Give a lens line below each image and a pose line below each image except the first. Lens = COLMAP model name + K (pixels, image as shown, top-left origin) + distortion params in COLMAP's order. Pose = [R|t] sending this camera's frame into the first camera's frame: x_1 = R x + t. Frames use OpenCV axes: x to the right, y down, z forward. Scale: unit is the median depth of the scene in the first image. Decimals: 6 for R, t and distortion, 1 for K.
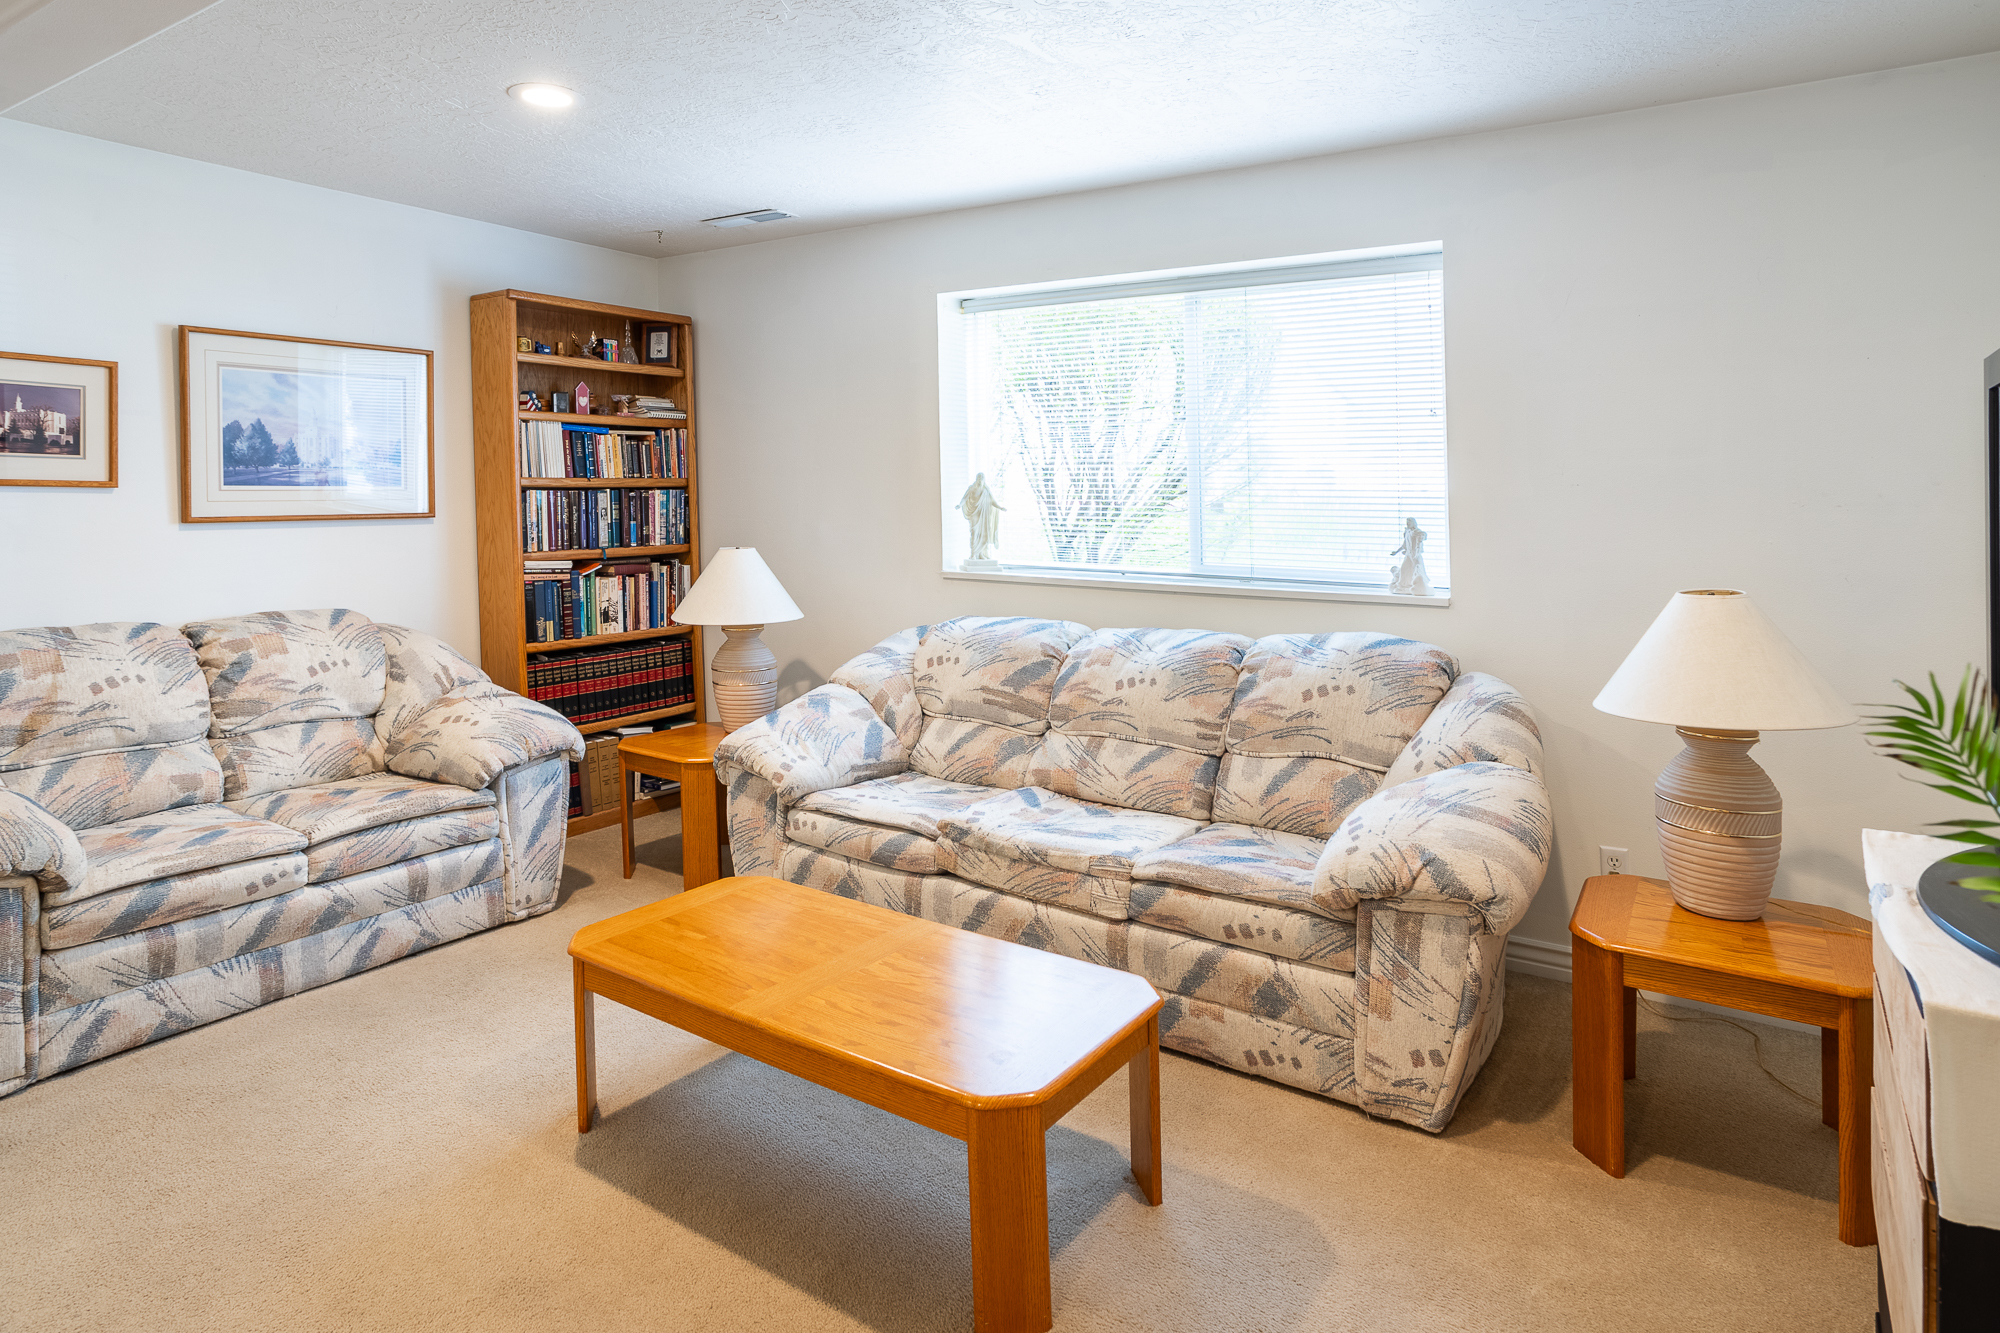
lens RADIAL K [[1152.4, 0, 981.6], [0, 1152.4, 510.8], [0, 0, 1]] dist [-0.033447, 0.024837]
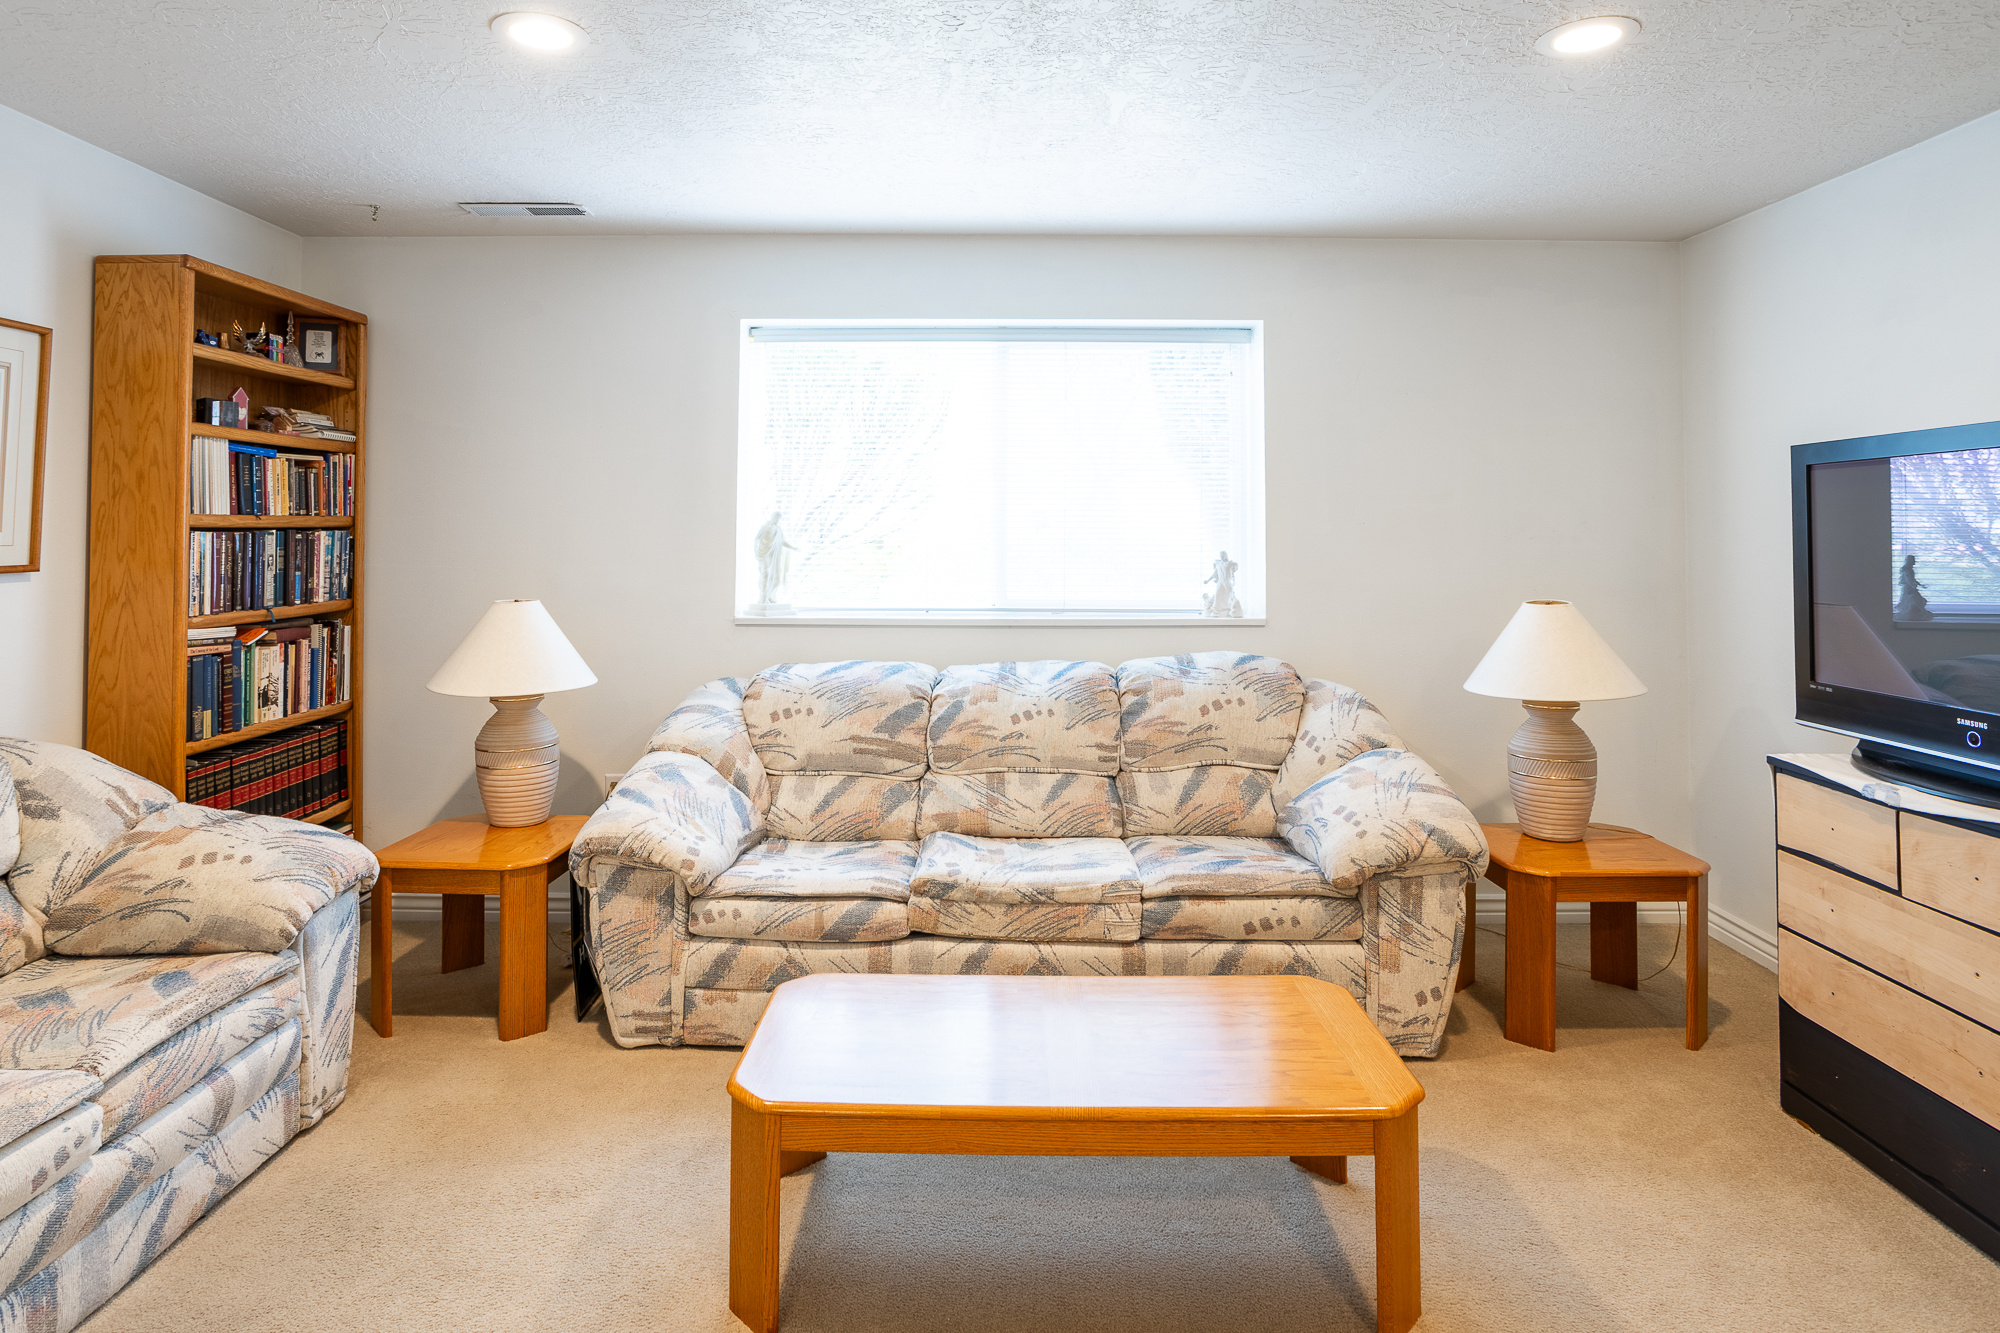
lens RADIAL K [[1152.4, 0, 973.9], [0, 1152.4, 484.7], [0, 0, 1]] dist [-0.033447, 0.024837]
pose [[0.836752, 0.016324, 0.547338, -0.472320], [0.012884, 0.998692, -0.049483, -0.006835], [-0.547430, 0.048456, 0.835447, 0.153633]]
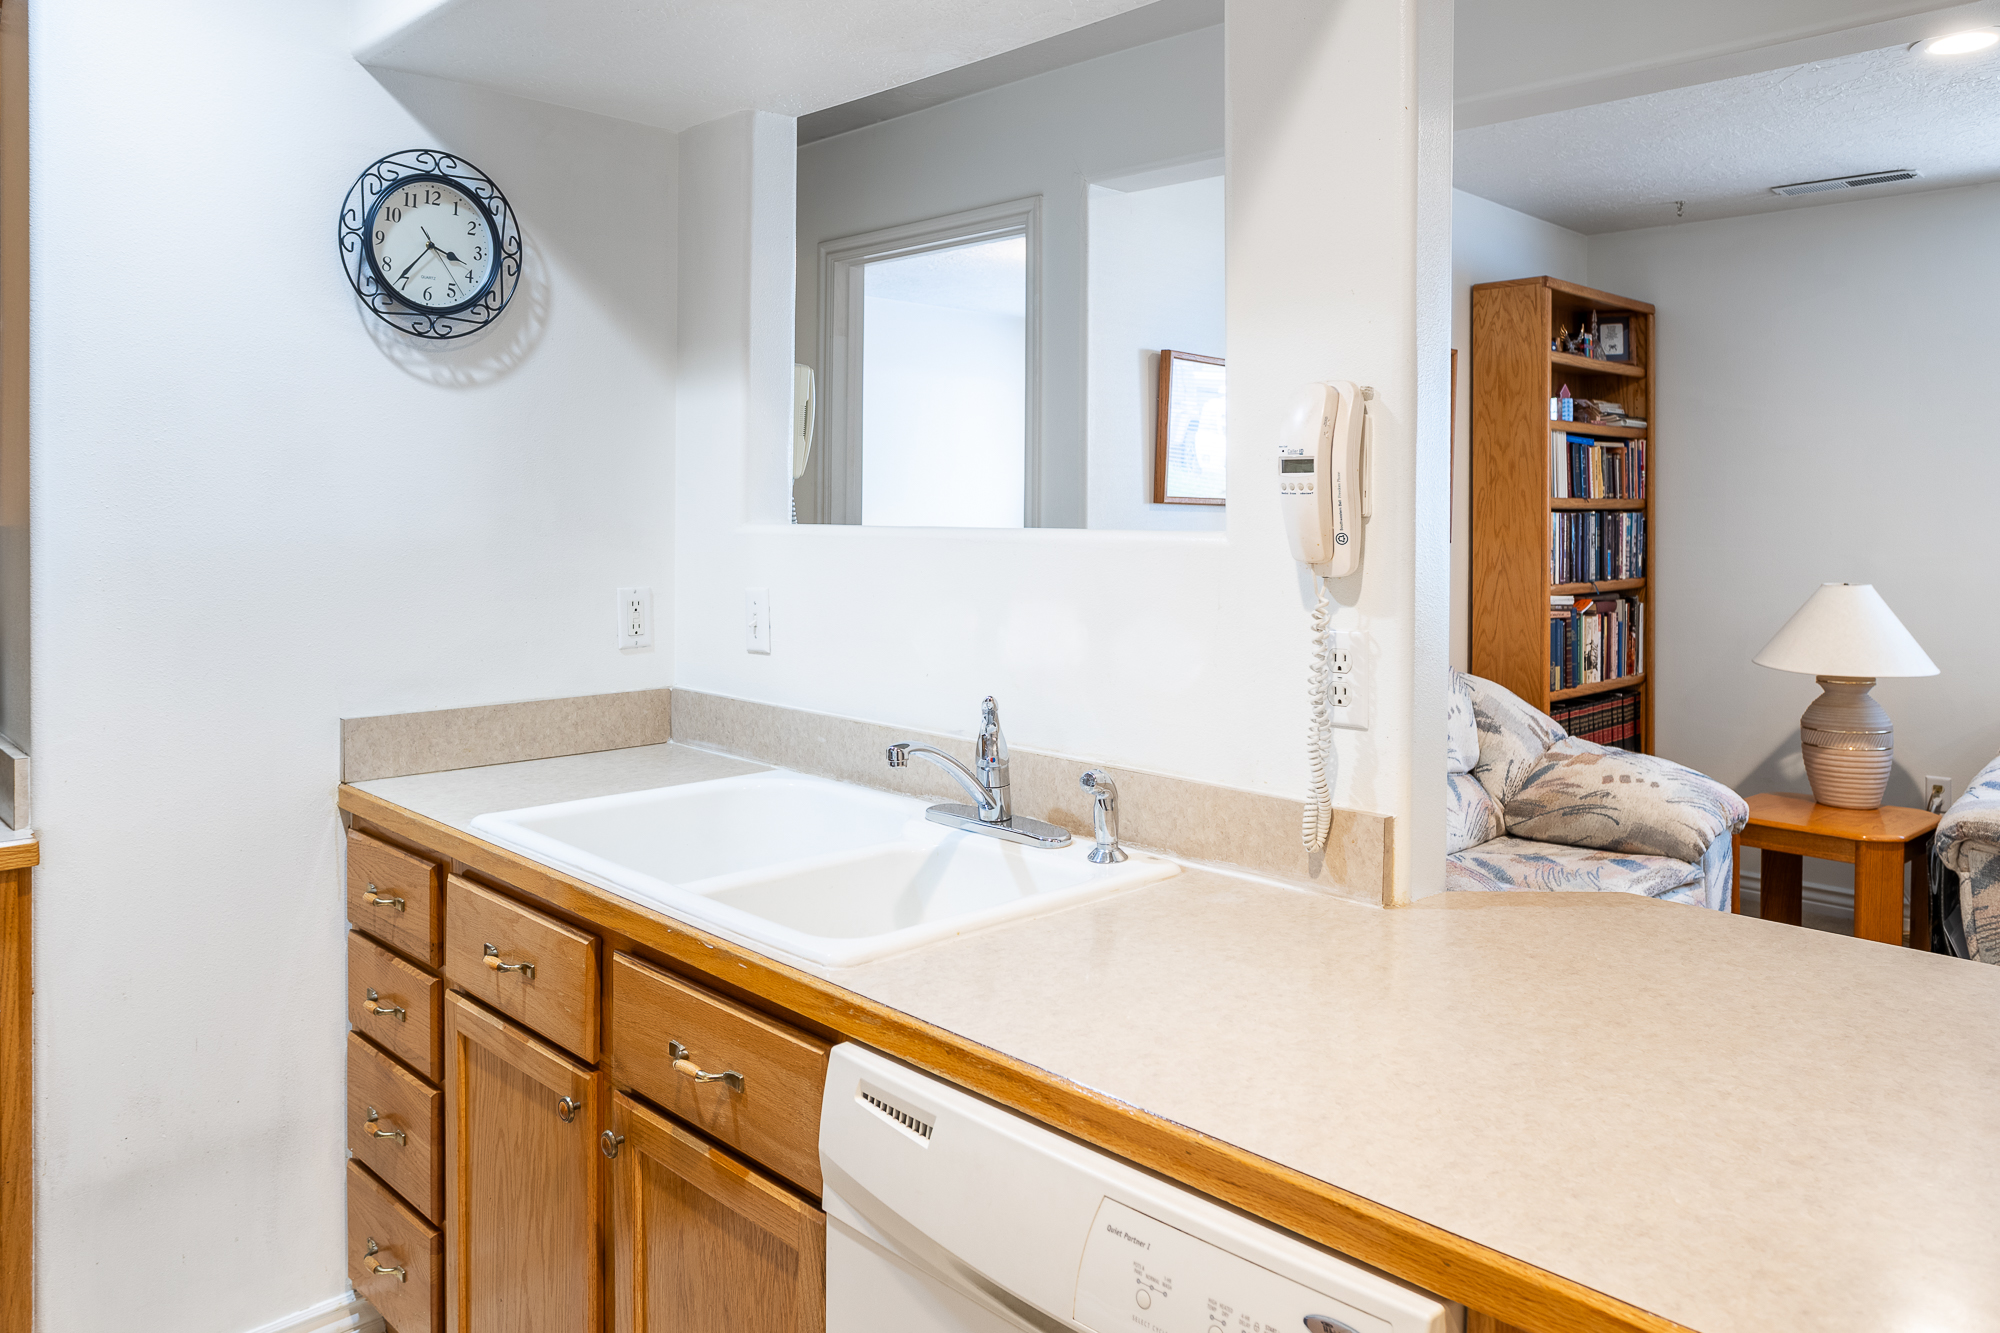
lens RADIAL K [[1424.7, 0, 965.3], [0, 1424.7, 516.1], [0, 0, 1]] dist [-0.029060, 0.014383]
pose [[0.977646, 0.002298, -0.210244, -0.747946], [-0.005196, 0.999899, -0.013233, 0.001278], [0.210193, 0.014029, 0.977559, -0.147727]]
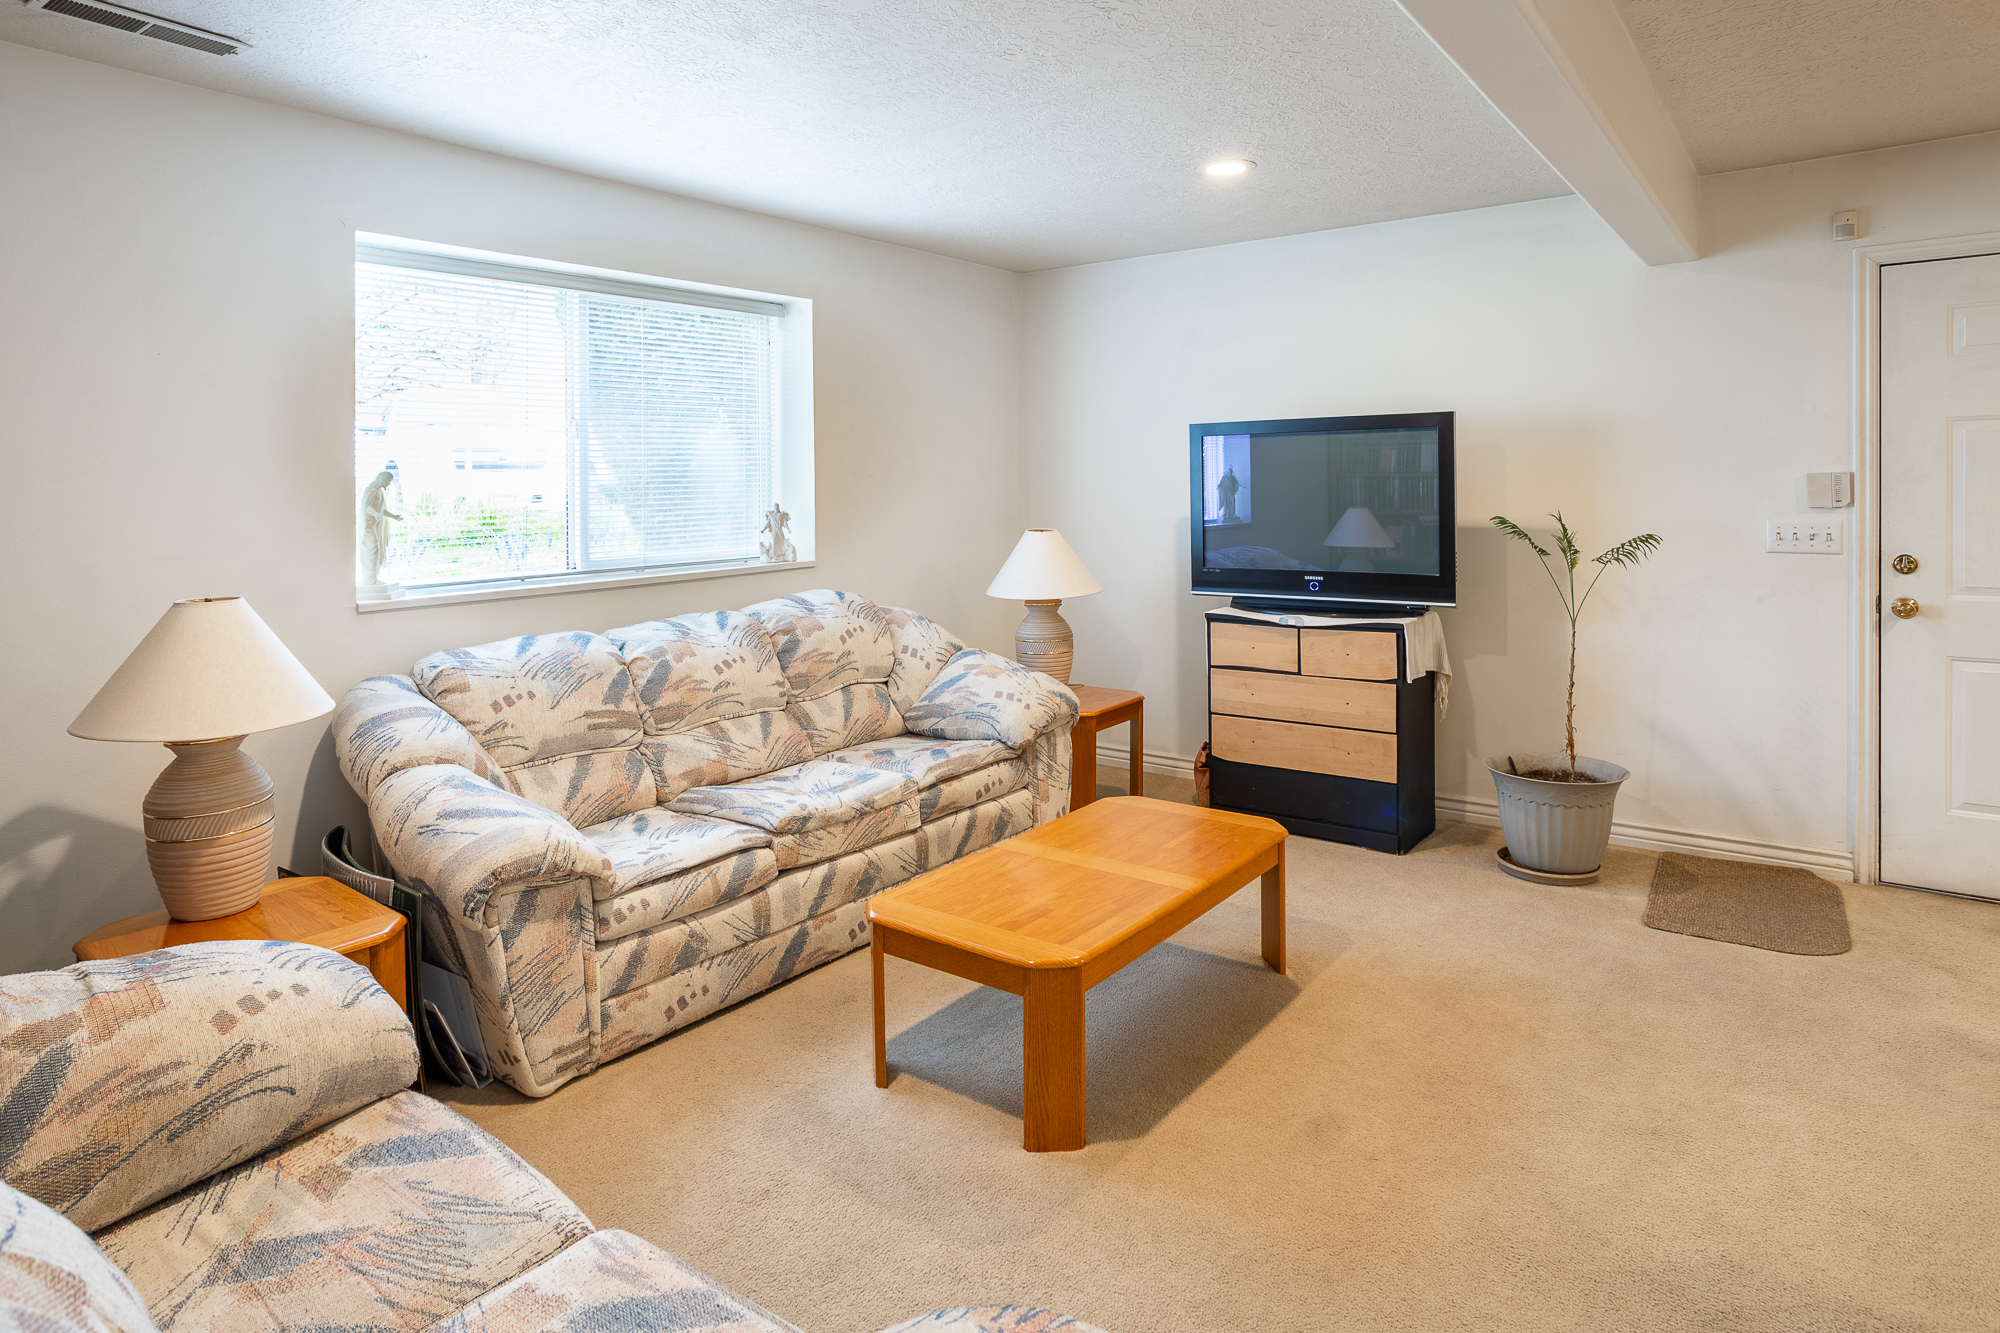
lens RADIAL K [[1152.4, 0, 893.8], [0, 1152.4, 504.4], [0, 0, 1]] dist [-0.033447, 0.024837]
pose [[0.109920, -0.024081, 0.993649, -0.907894], [0.039896, 0.999008, 0.019798, -0.015250], [-0.993139, 0.037466, 0.110771, 0.714563]]
